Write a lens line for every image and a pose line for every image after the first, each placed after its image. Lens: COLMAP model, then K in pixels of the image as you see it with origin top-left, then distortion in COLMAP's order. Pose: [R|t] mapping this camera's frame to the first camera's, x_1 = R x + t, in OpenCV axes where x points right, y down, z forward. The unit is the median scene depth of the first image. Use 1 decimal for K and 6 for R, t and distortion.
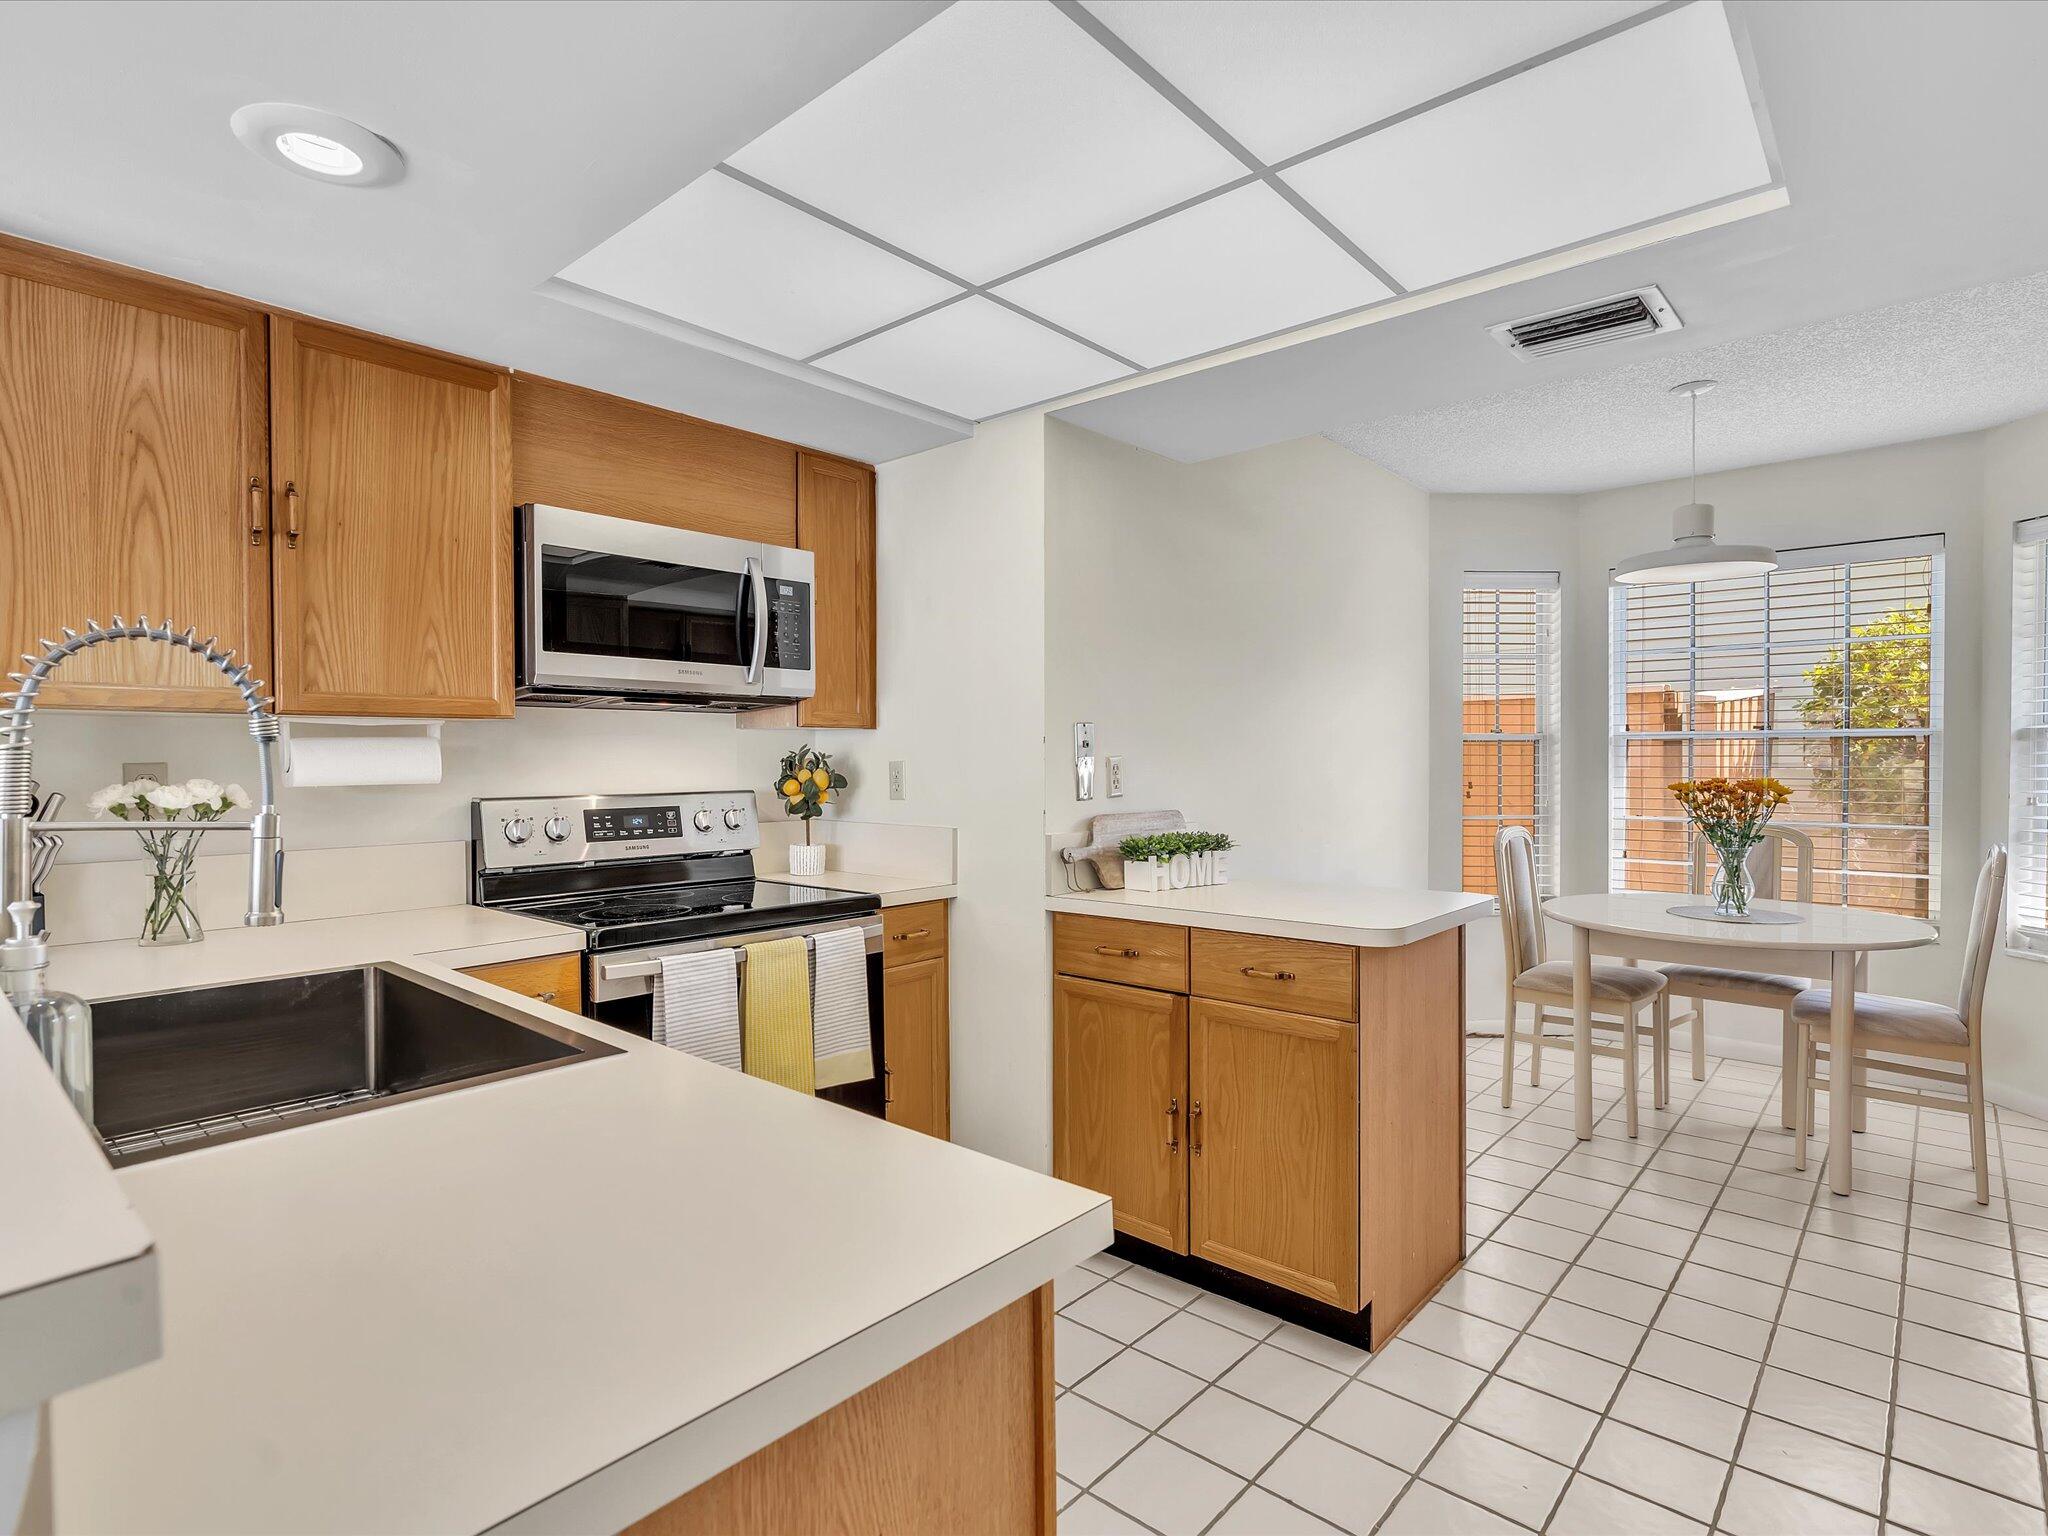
lens RADIAL K [[1058.5, 0, 1021.6], [0, 1058.5, 765.4], [0, 0, 1]] dist [0.000855, 0.000660]
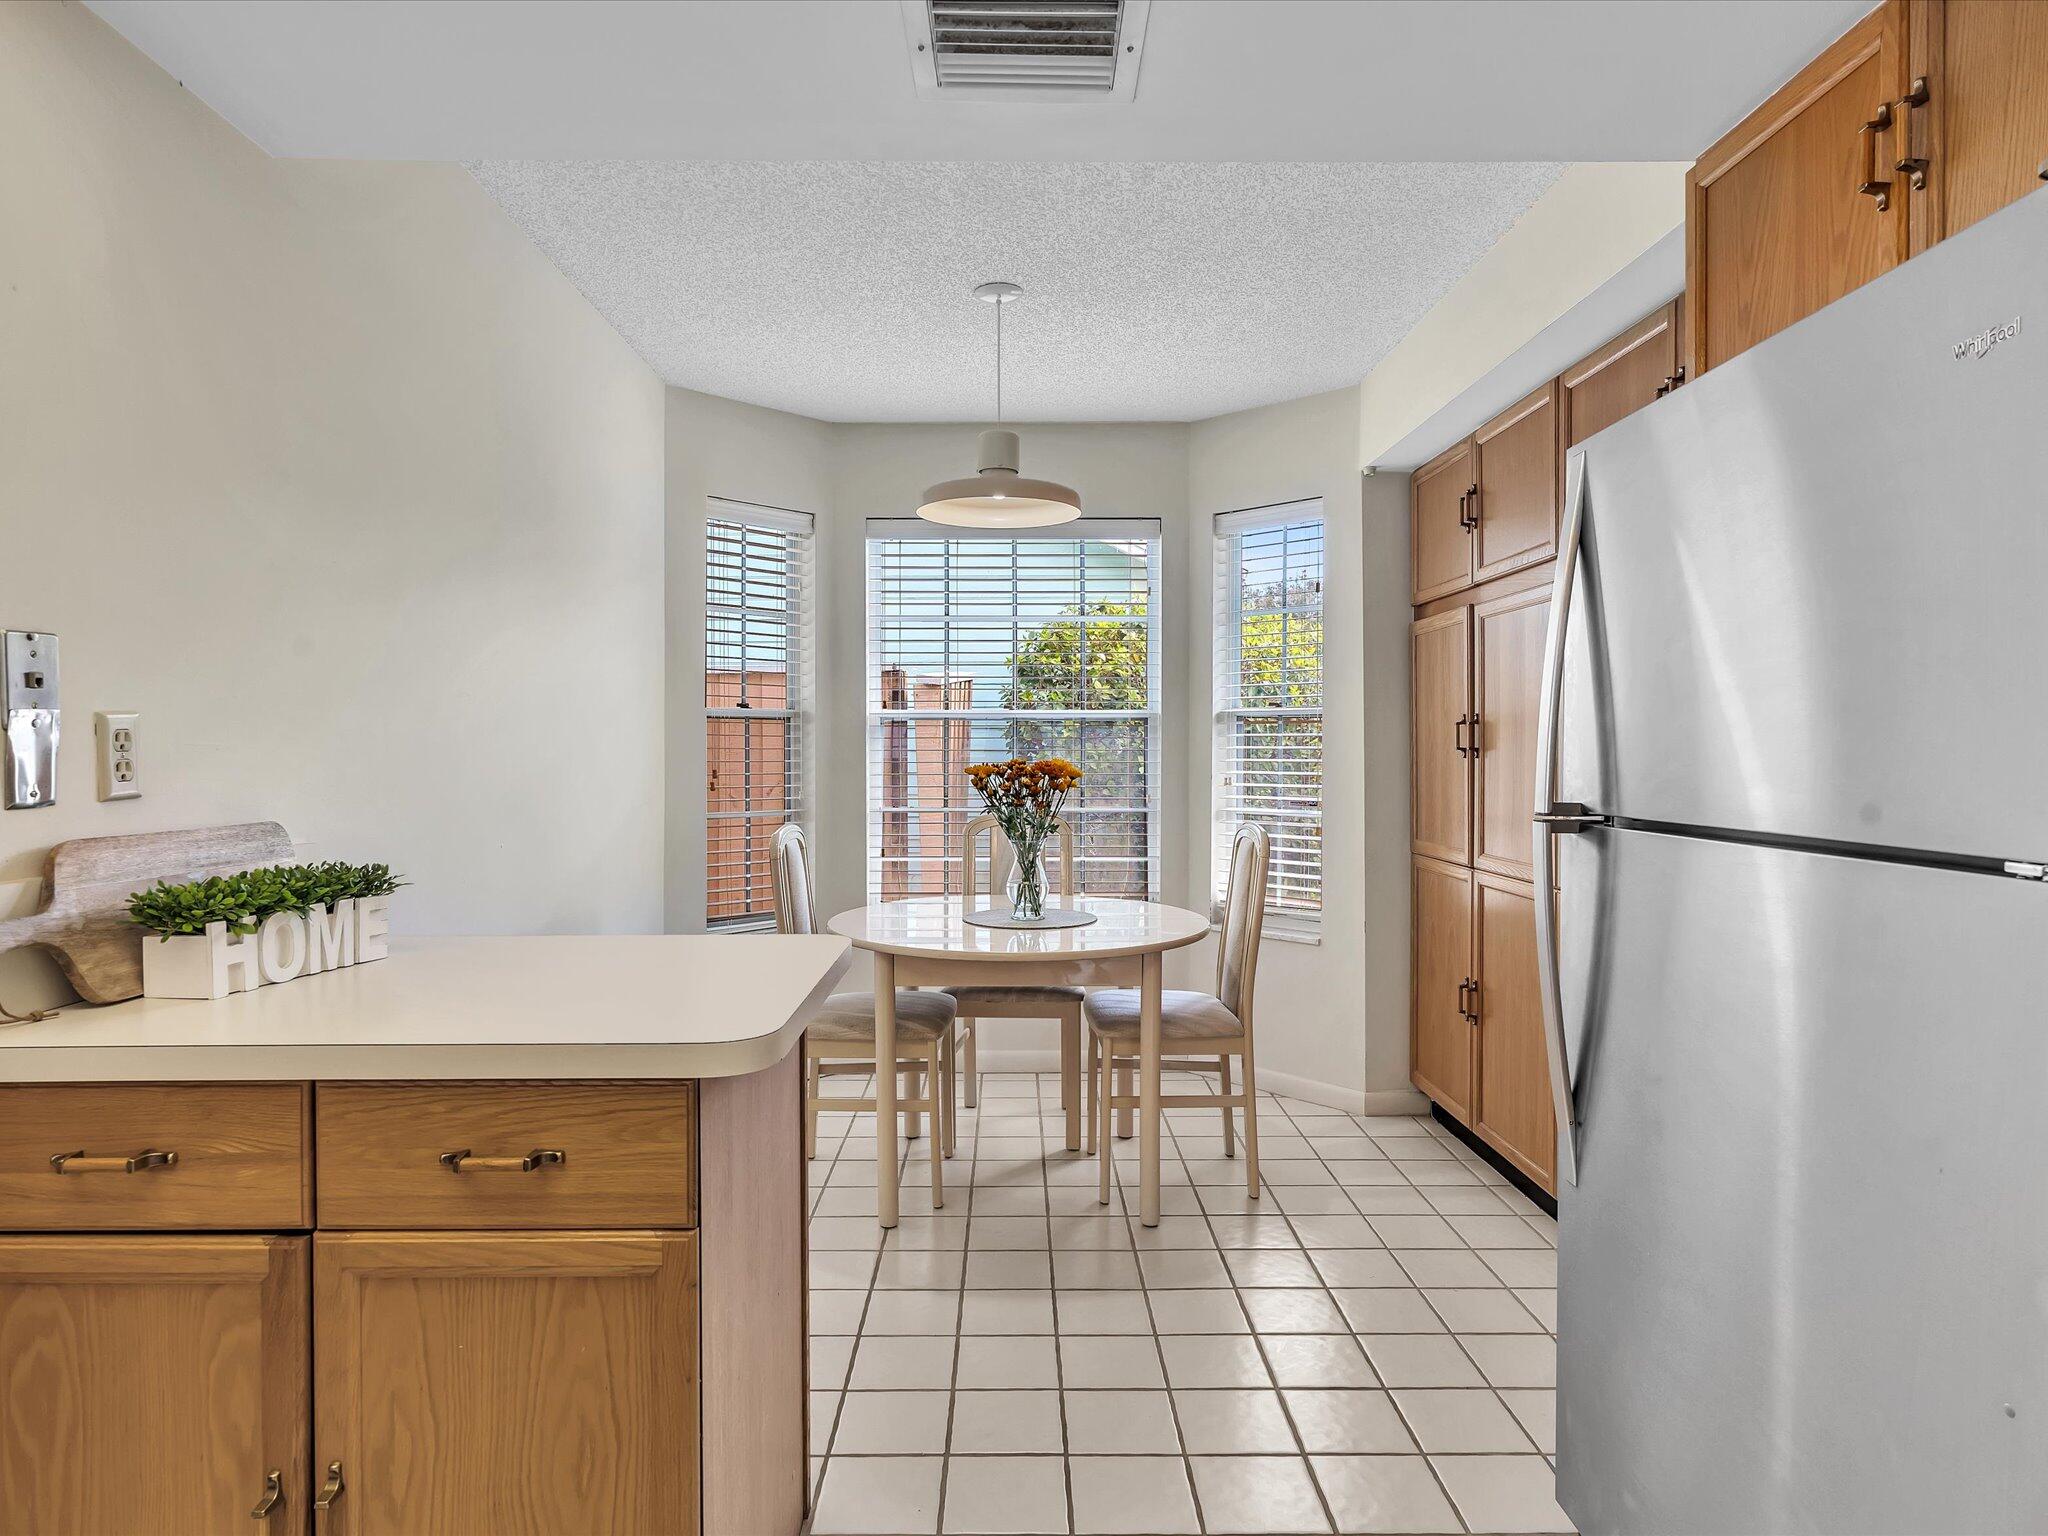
lens RADIAL K [[1140.3, 0, 1004.1], [0, 1140.3, 752.2], [0, 0, 1]] dist [-0.006417, 0.002067]
pose [[0.748886, 0.001673, 0.662697, 0.050897], [0.003645, 0.999971, -0.006644, 0.014608], [-0.662689, 0.007391, 0.748858, 0.389806]]
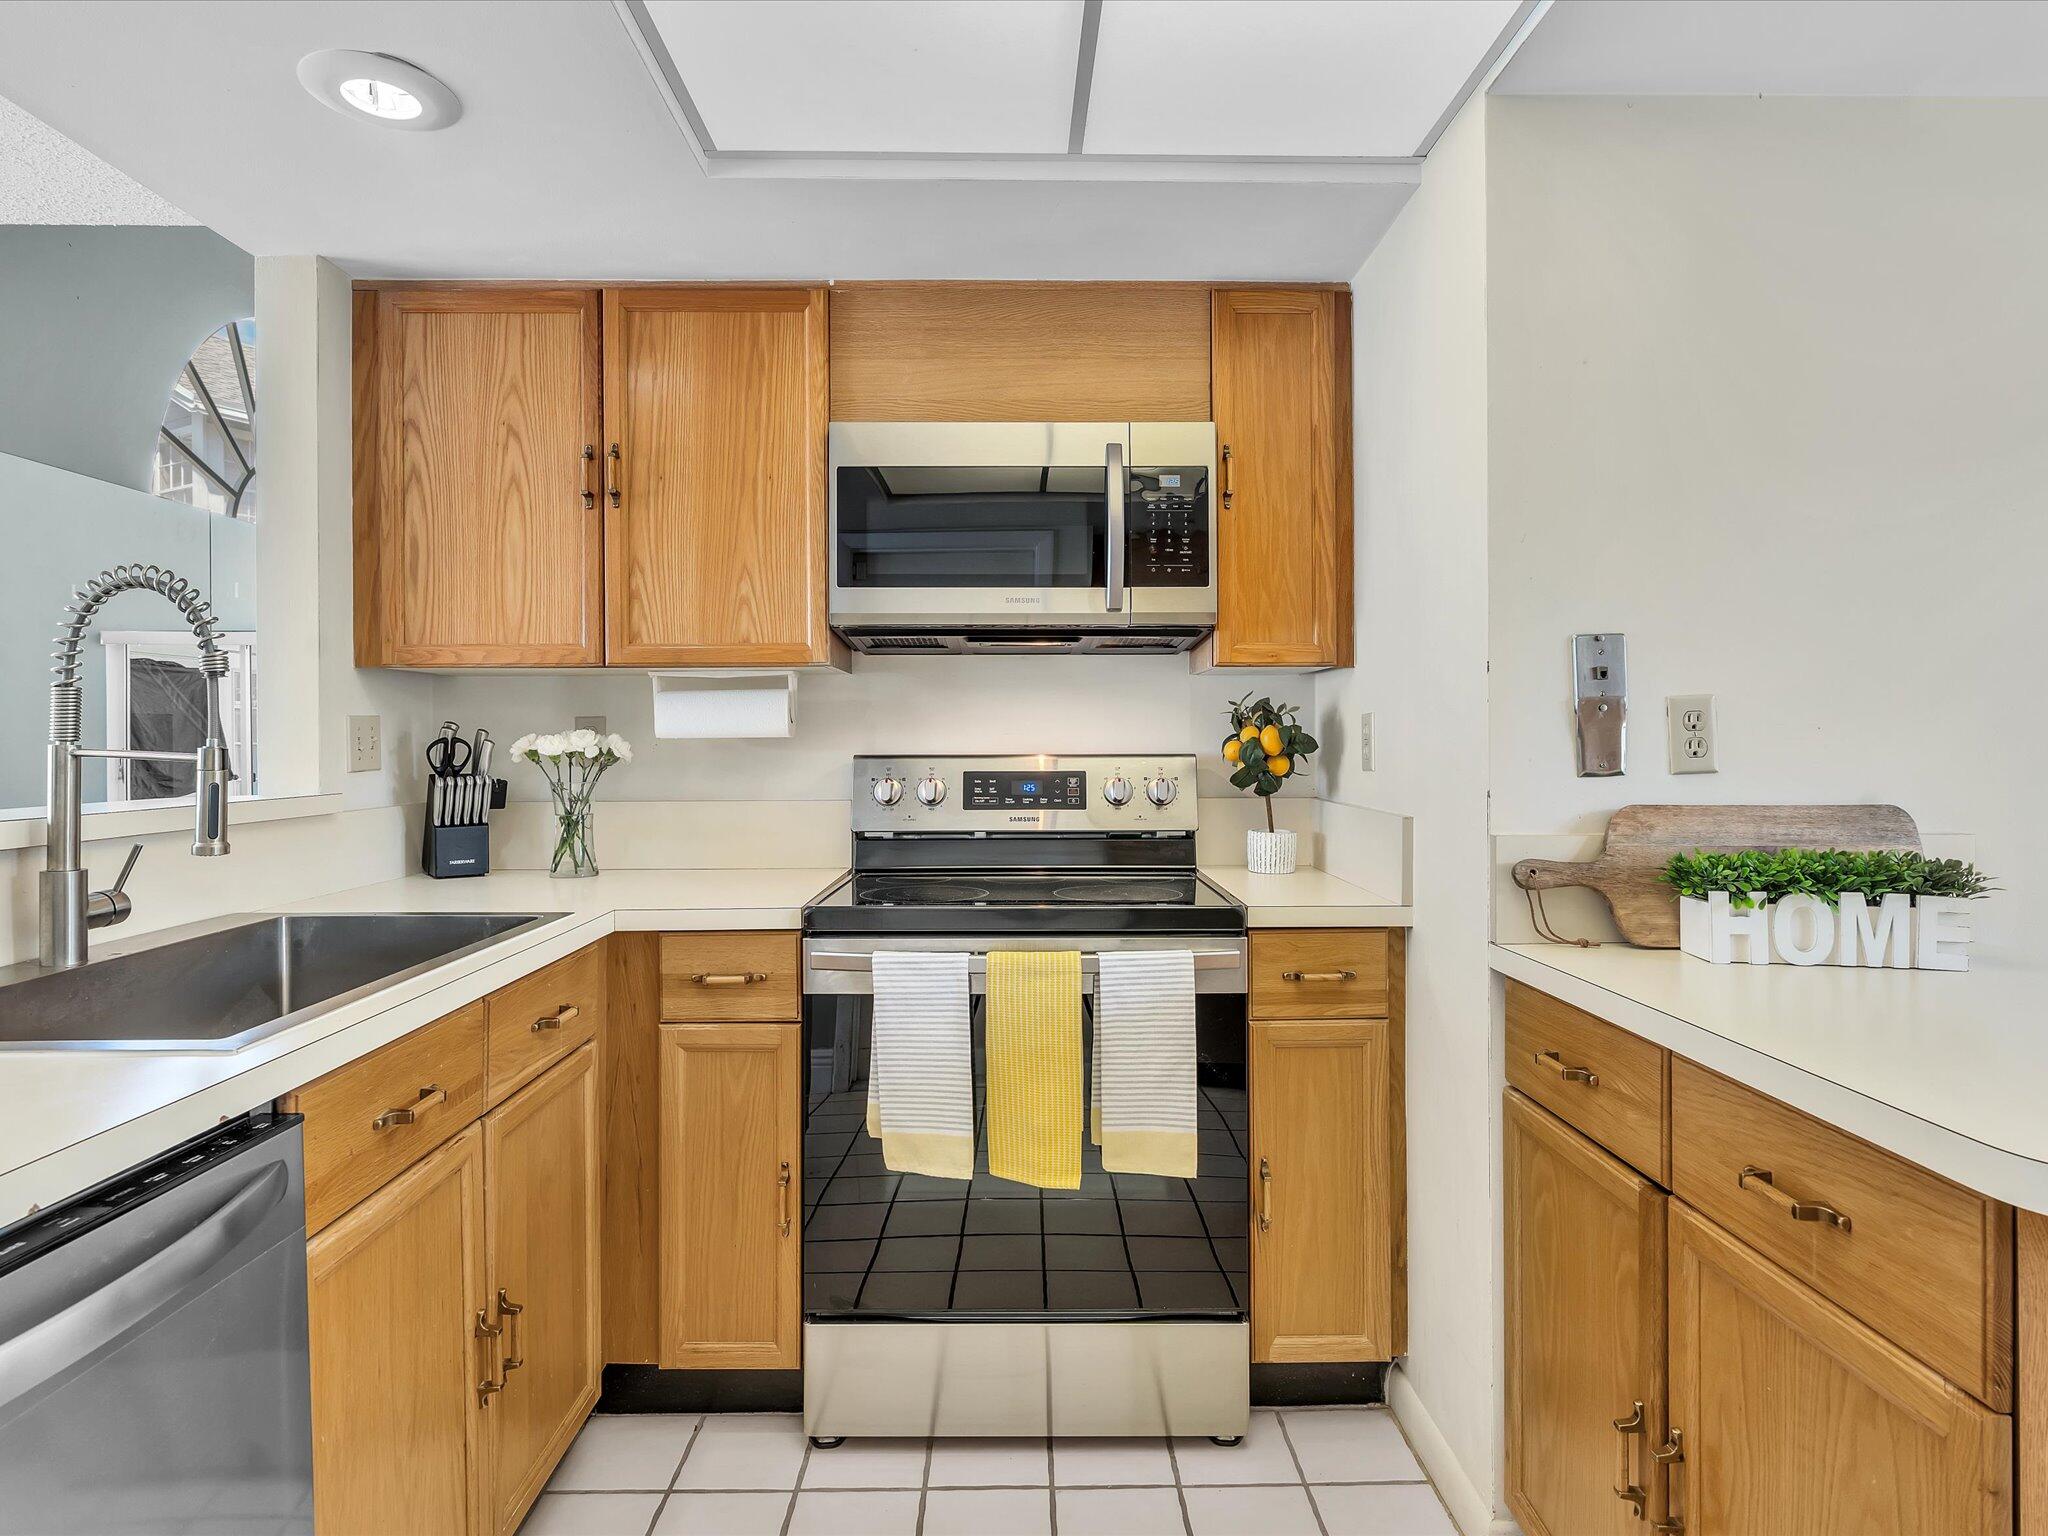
lens RADIAL K [[1140.3, 0, 1039.5], [0, 1140.3, 735.1], [0, 0, 1]] dist [-0.006417, 0.002067]
pose [[0.671681, -0.001411, -0.740839, 0.305078], [-0.005755, 0.999958, -0.007122, 0.017847], [0.740818, 0.009047, 0.671645, 0.404724]]
